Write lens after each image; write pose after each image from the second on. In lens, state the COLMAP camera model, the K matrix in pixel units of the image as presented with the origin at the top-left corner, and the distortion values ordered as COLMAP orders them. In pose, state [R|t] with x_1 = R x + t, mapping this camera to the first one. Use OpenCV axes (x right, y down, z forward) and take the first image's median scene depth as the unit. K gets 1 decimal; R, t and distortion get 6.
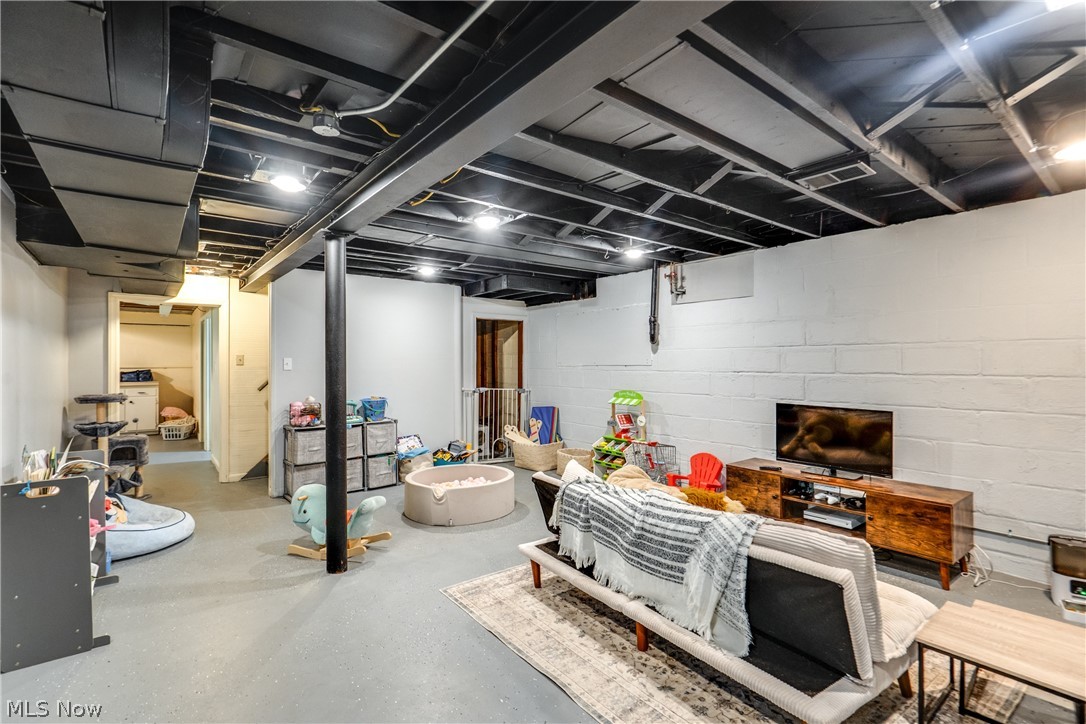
lens RADIAL K [[496.5, 0, 544.6], [0, 496.5, 370.0], [0, 0, 1]] dist [0.001165, 0.000307]
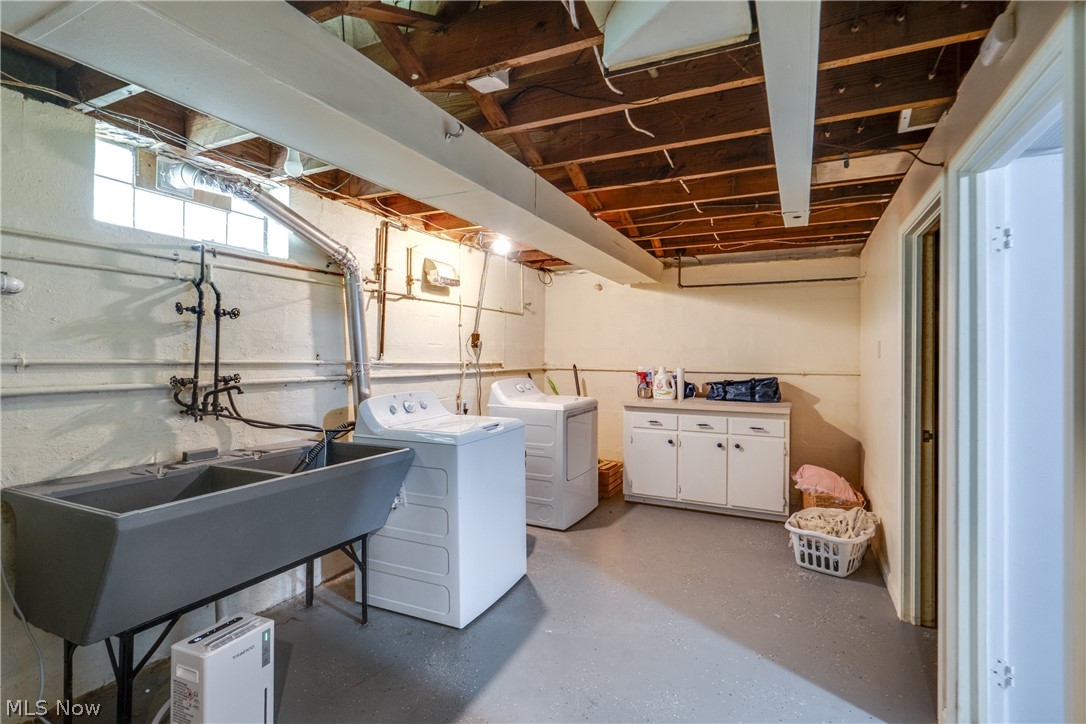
lens RADIAL K [[496.5, 0, 544.6], [0, 496.5, 370.0], [0, 0, 1]] dist [0.001165, 0.000307]
pose [[0.413943, 0.005427, -0.910287, -0.462690], [-0.008855, 0.999959, 0.001935, -0.006736], [0.910260, 0.007259, 0.413974, 0.614889]]
